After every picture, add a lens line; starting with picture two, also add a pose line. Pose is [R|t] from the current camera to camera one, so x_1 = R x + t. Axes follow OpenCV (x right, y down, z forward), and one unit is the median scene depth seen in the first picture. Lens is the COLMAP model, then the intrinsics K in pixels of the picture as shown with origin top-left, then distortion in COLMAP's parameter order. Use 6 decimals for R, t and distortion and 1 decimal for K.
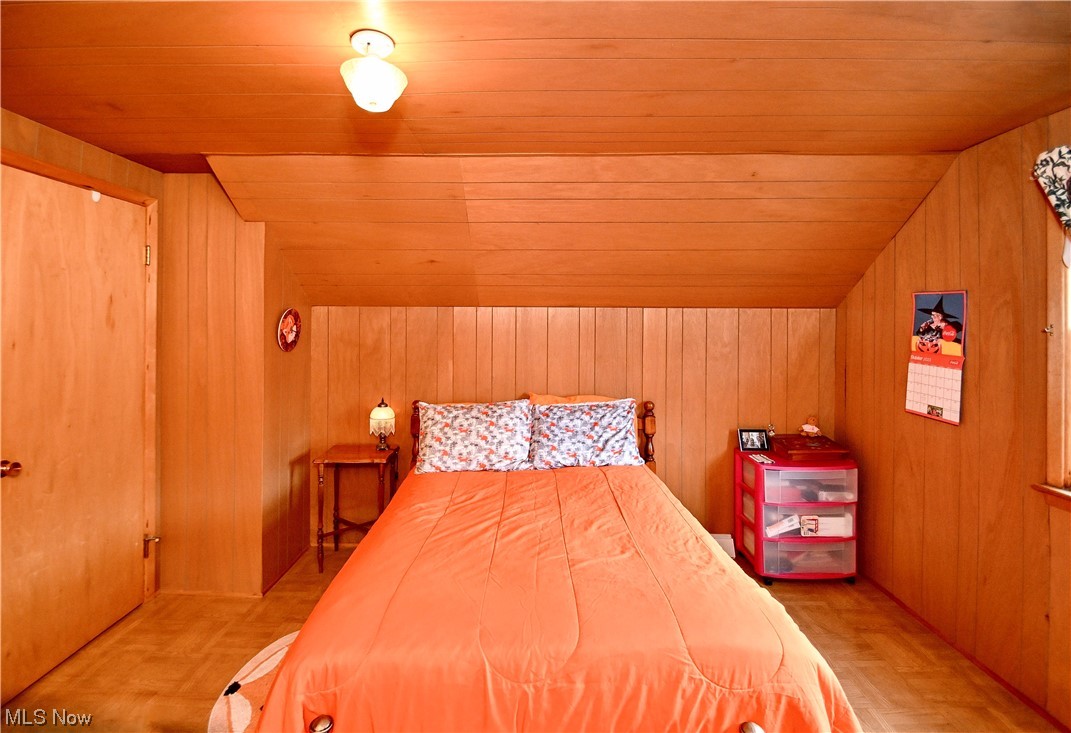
lens RADIAL K [[491.5, 0, 532.8], [0, 491.5, 339.6], [0, 0, 1]] dist [0.017943, -0.017956]
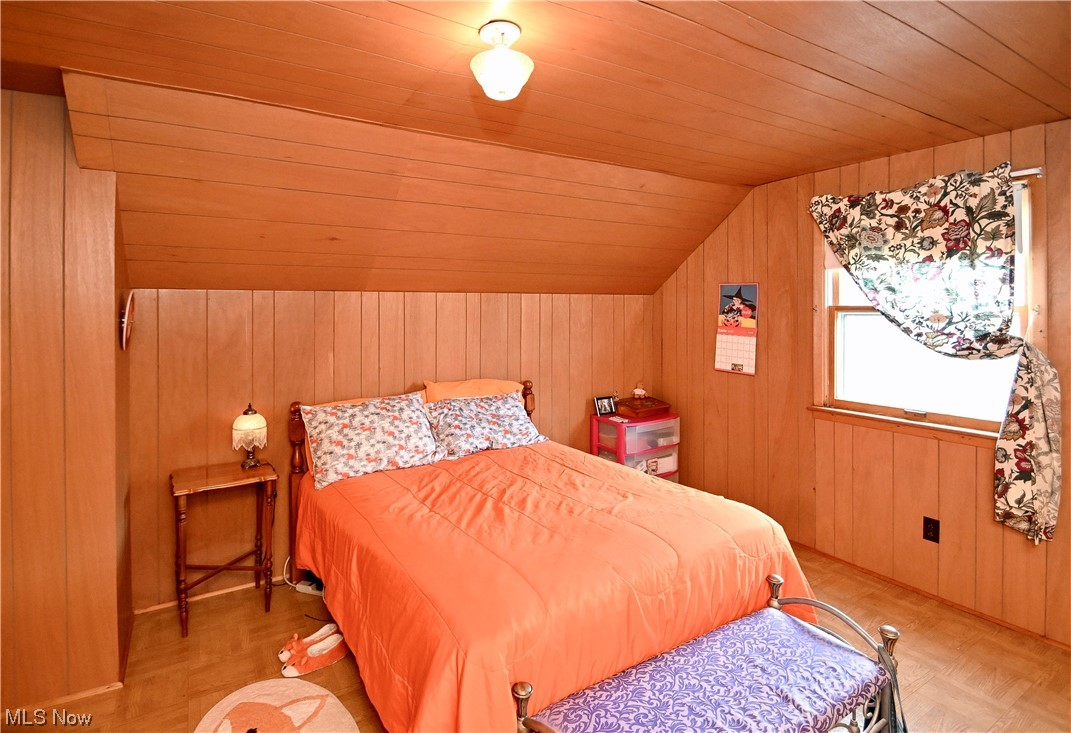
lens RADIAL K [[535.6, 0, 528.1], [0, 535.6, 338.3], [0, 0, 1]] dist [0.020893, -0.025312]
pose [[0.845289, -0.040036, 0.532807, -0.484268], [0.029736, 0.999168, 0.027903, 0.000205], [-0.533481, -0.007742, 0.845776, 0.013292]]
